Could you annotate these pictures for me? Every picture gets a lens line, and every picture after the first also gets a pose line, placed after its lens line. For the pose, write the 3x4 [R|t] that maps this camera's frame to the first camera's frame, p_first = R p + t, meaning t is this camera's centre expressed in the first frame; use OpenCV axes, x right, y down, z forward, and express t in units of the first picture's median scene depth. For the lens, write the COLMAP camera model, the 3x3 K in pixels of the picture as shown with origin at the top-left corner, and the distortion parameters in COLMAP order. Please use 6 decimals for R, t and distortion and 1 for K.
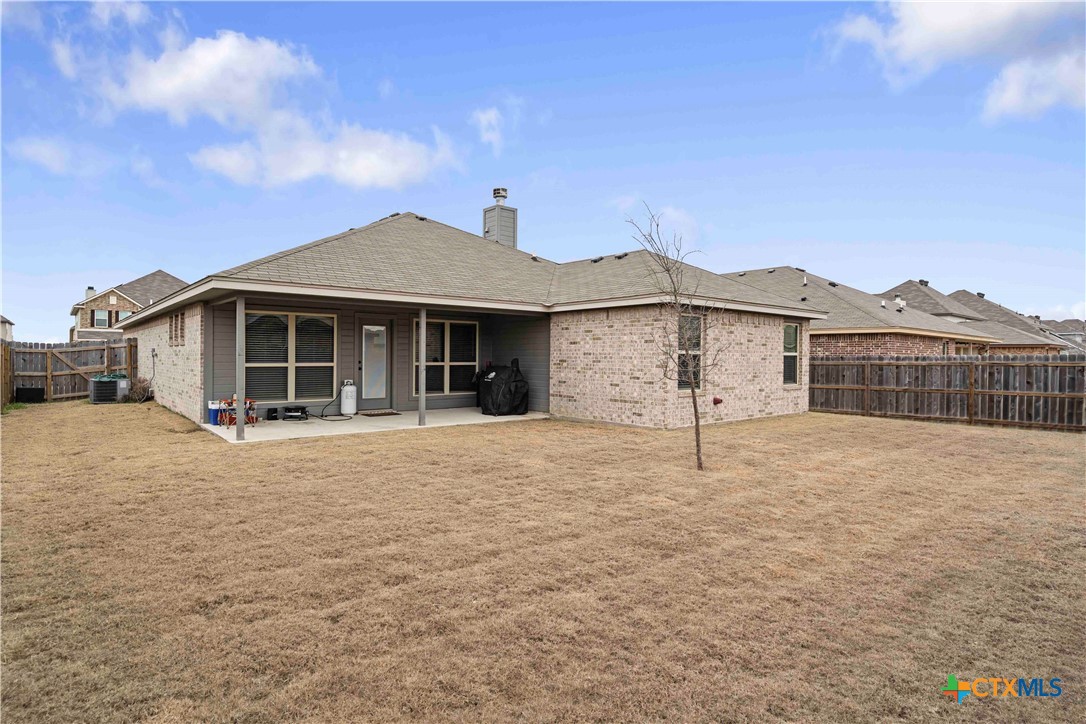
lens RADIAL K [[576.2, 0, 535.6], [0, 576.2, 361.2], [0, 0, 1]] dist [0.007325, 0.000463]
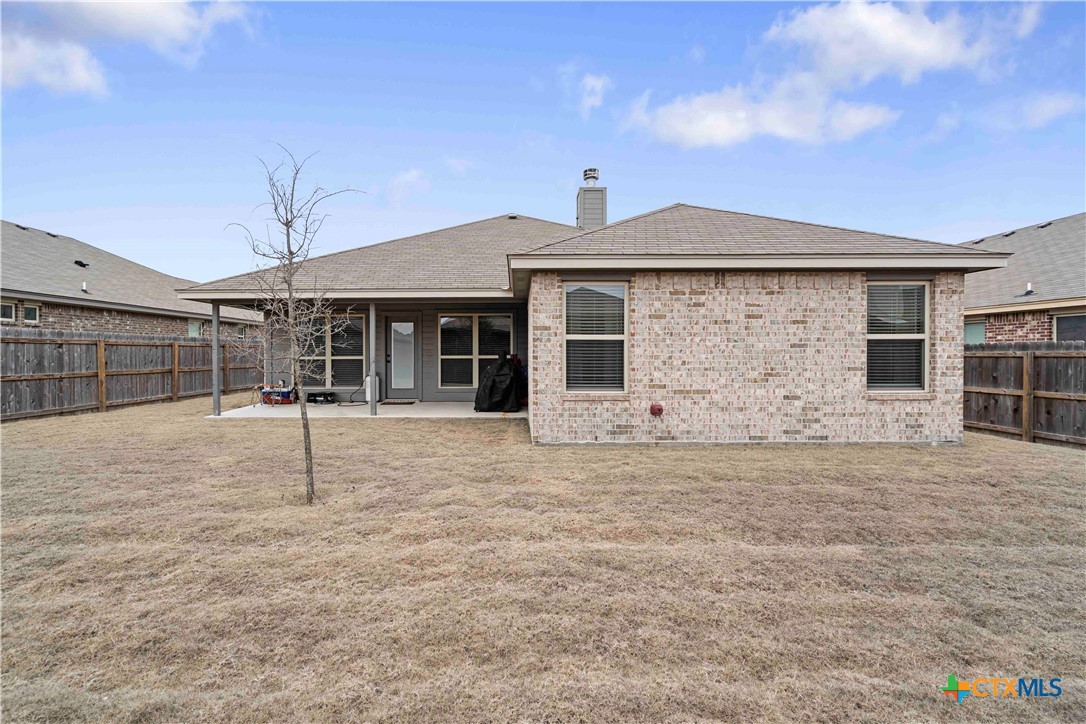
lens RADIAL K [[501.4, 0, 542.8], [0, 501.4, 362.6], [0, 0, 1]] dist [-0.004491, 0.001330]
pose [[0.766362, 0.001675, -0.642407, 0.553999], [0.004221, 0.999962, 0.007643, 0.009106], [0.642395, -0.008569, 0.766326, 0.450998]]
